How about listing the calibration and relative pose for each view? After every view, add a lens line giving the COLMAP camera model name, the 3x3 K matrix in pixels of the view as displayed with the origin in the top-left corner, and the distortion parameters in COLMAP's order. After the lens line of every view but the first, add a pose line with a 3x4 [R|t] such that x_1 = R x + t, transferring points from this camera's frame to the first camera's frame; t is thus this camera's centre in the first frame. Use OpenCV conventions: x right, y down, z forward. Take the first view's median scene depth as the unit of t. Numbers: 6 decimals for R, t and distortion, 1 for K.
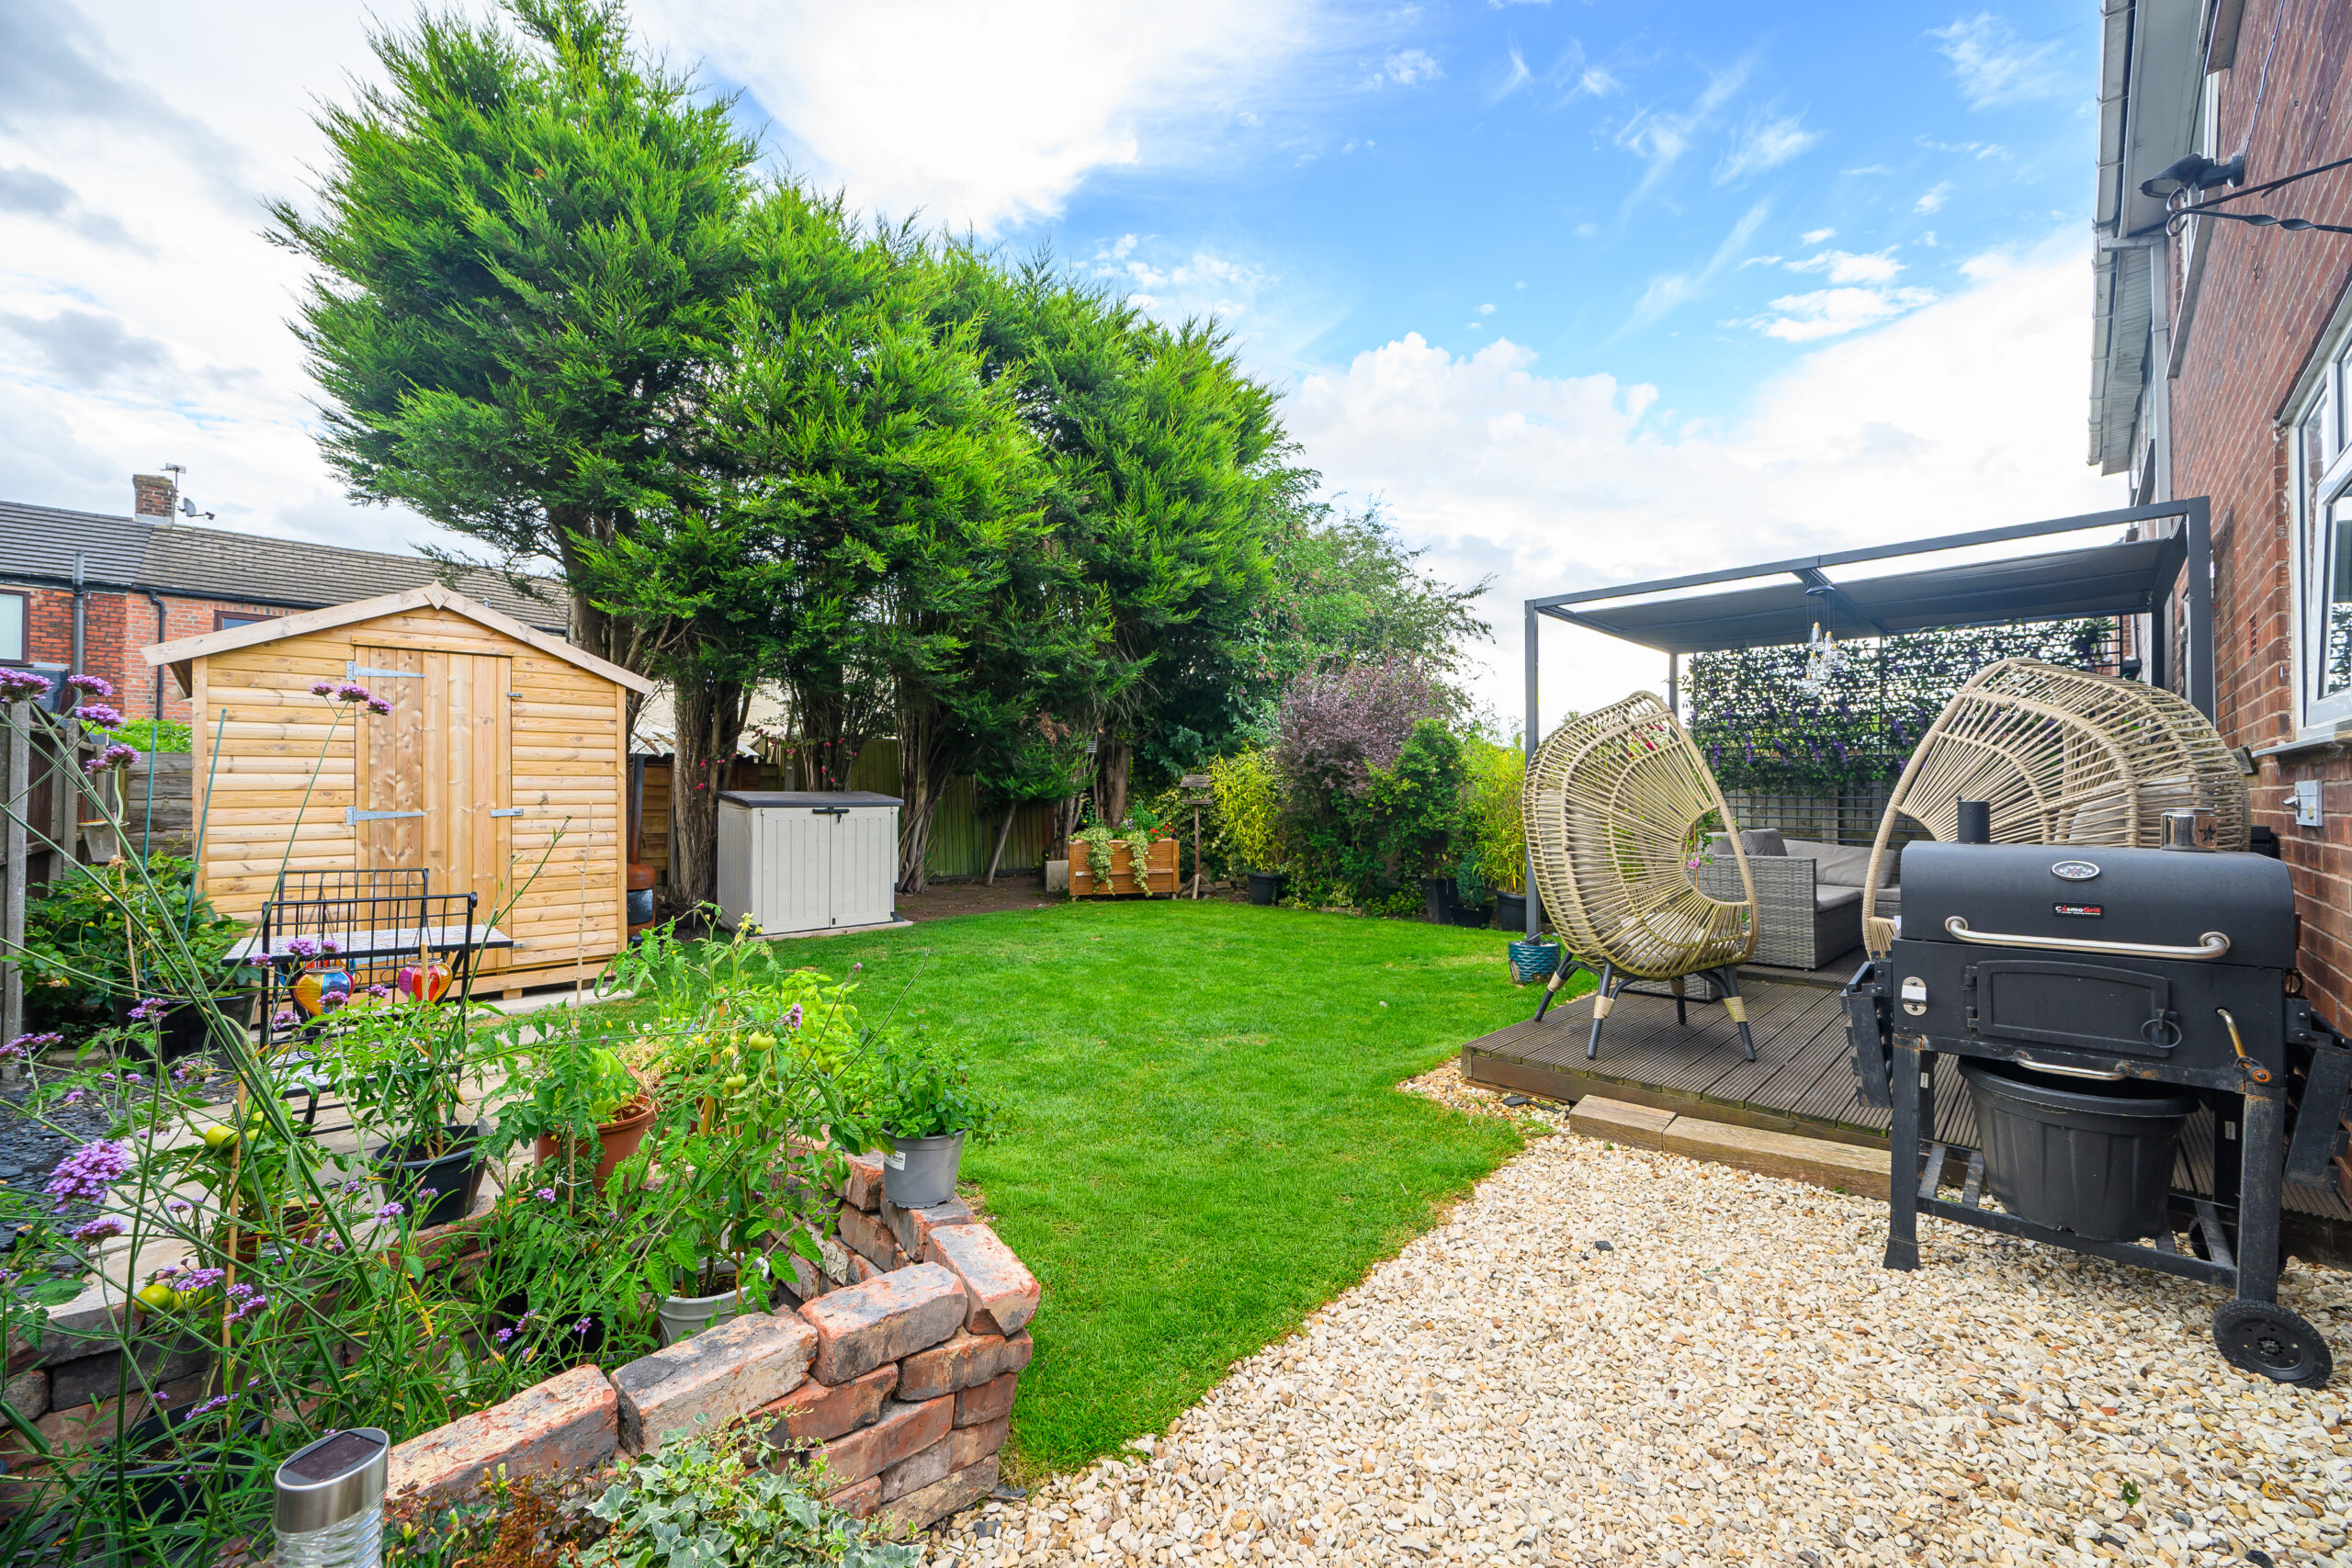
lens RADIAL K [[923.8, 0, 1175.8], [0, 923.8, 788.3], [0, 0, 1]] dist [-0.003386, -0.000110]
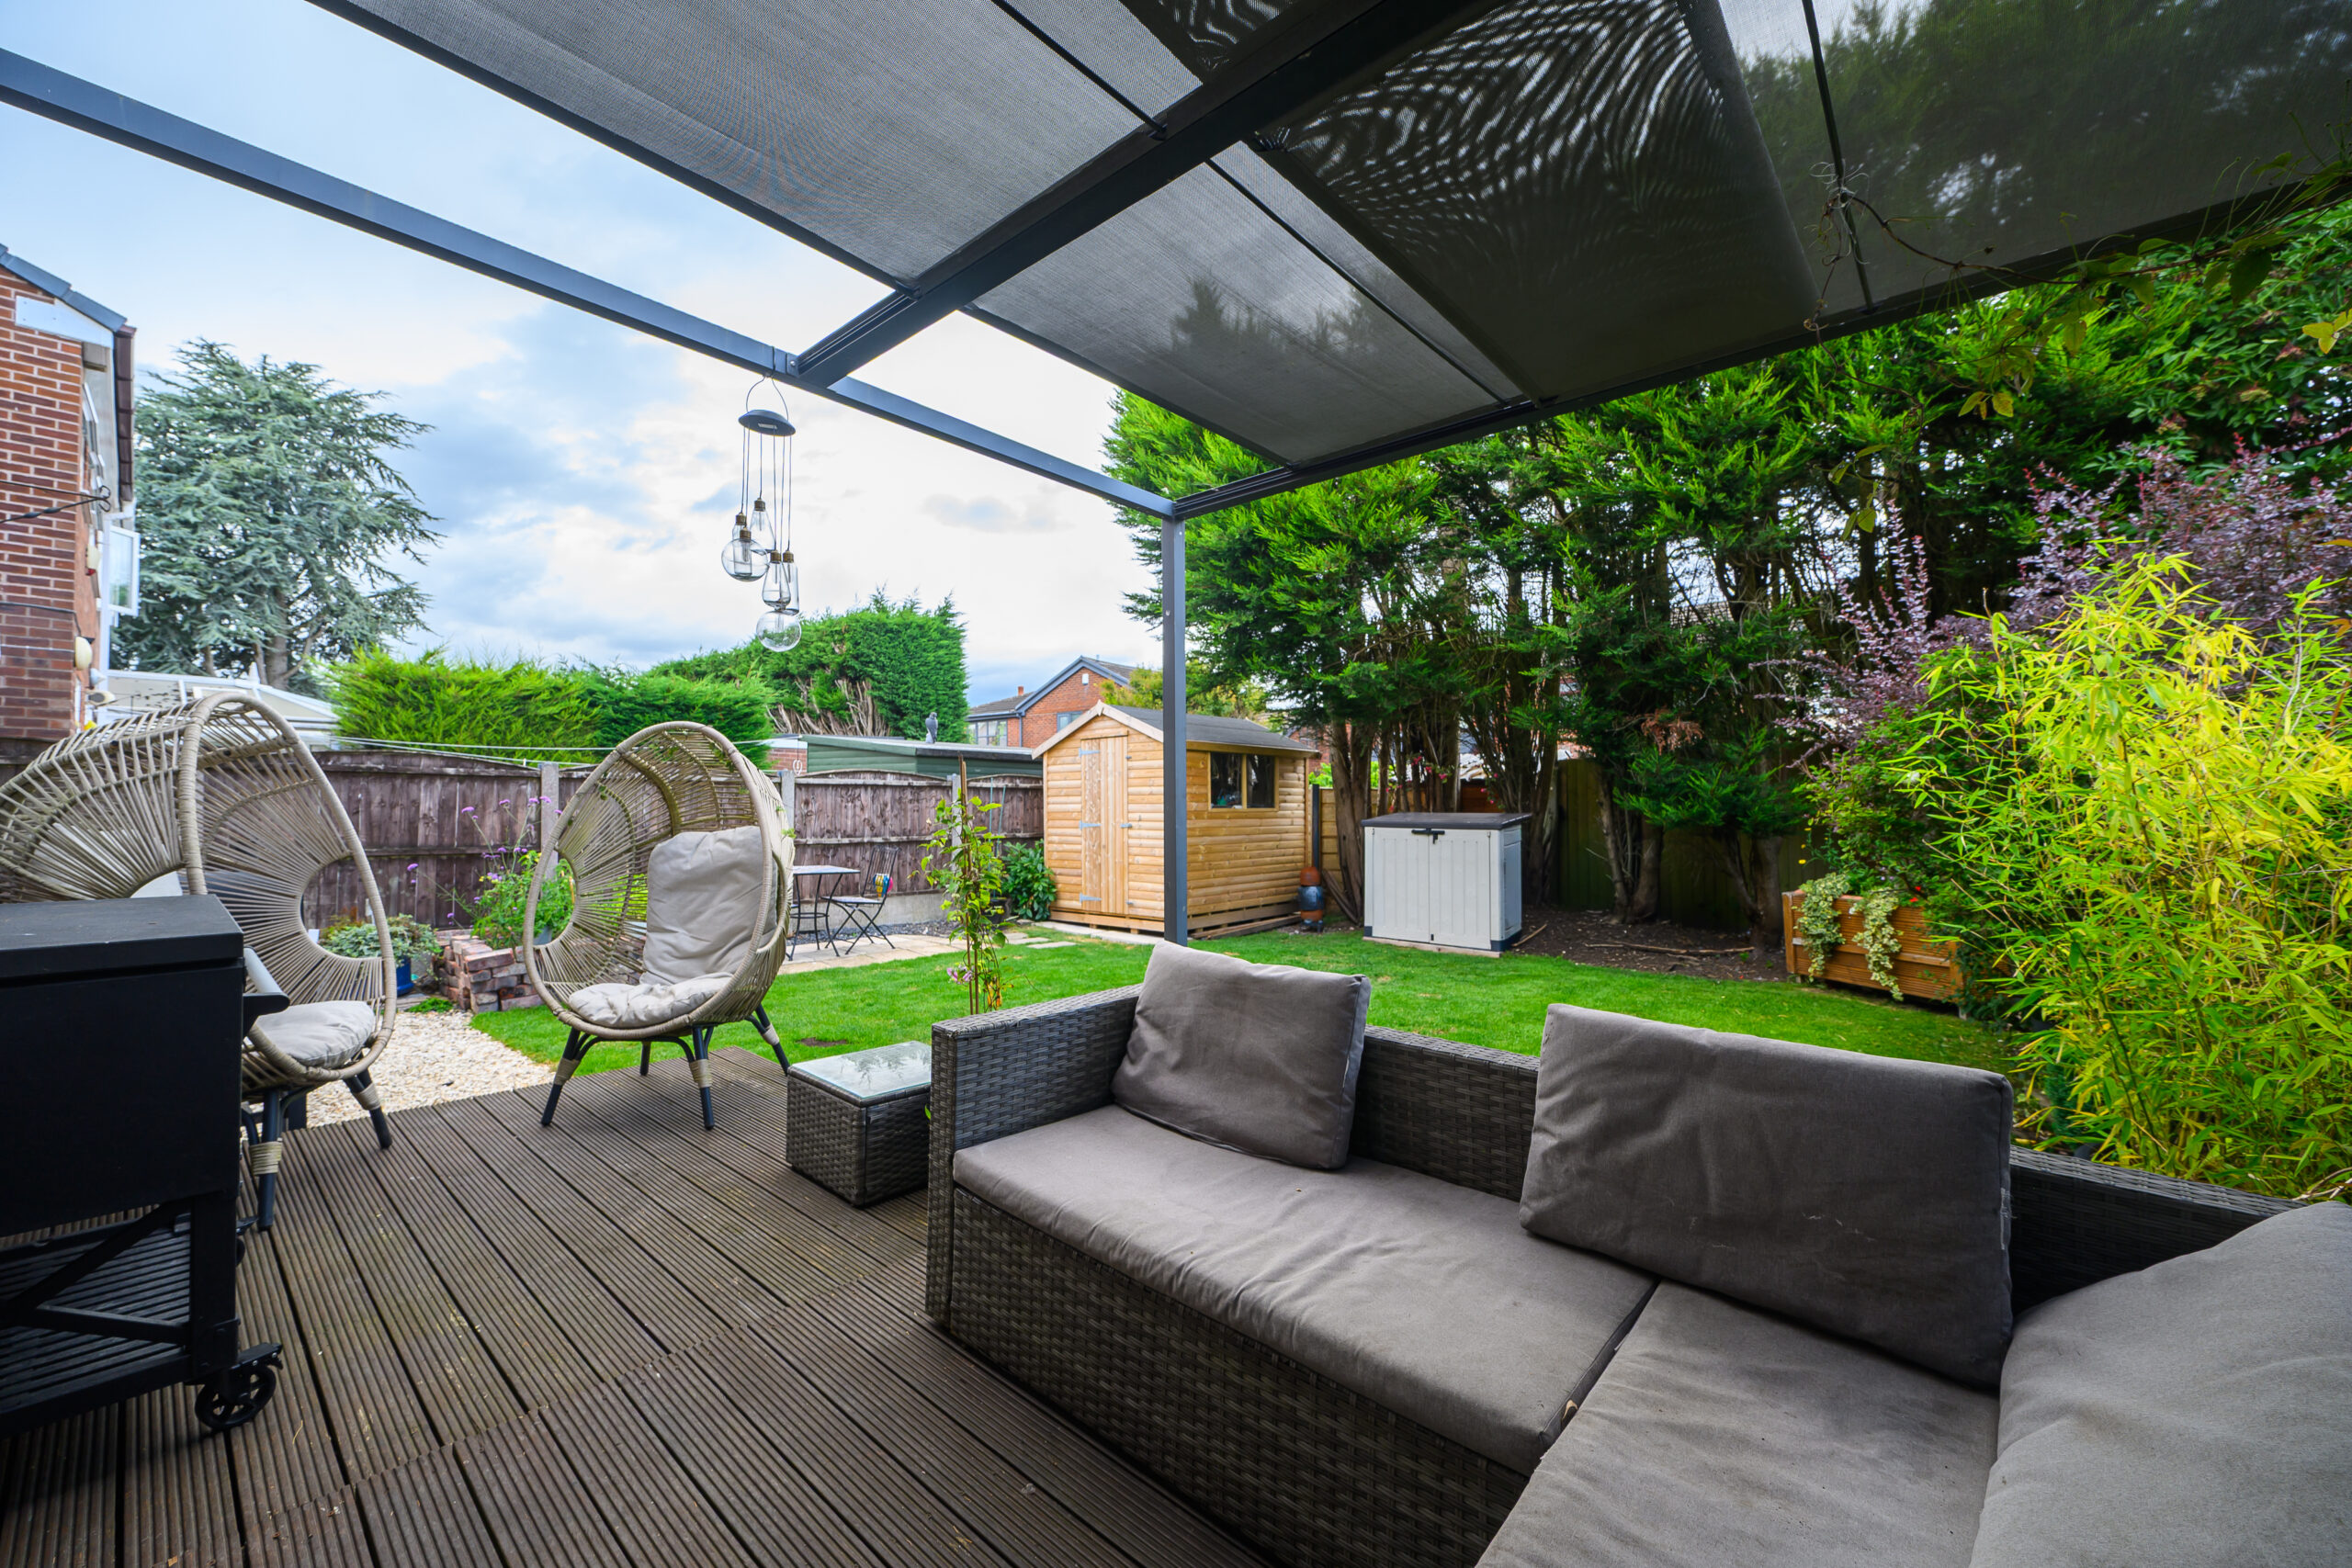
lens RADIAL K [[923.8, 0, 1175.6], [0, 923.8, 793.4], [0, 0, 1]] dist [-0.003386, -0.000110]
pose [[0.052793, -0.010259, -0.998553, 0.670523], [0.006357, 0.999930, -0.009937, -0.010974], [0.998585, -0.005823, 0.052854, 0.657313]]
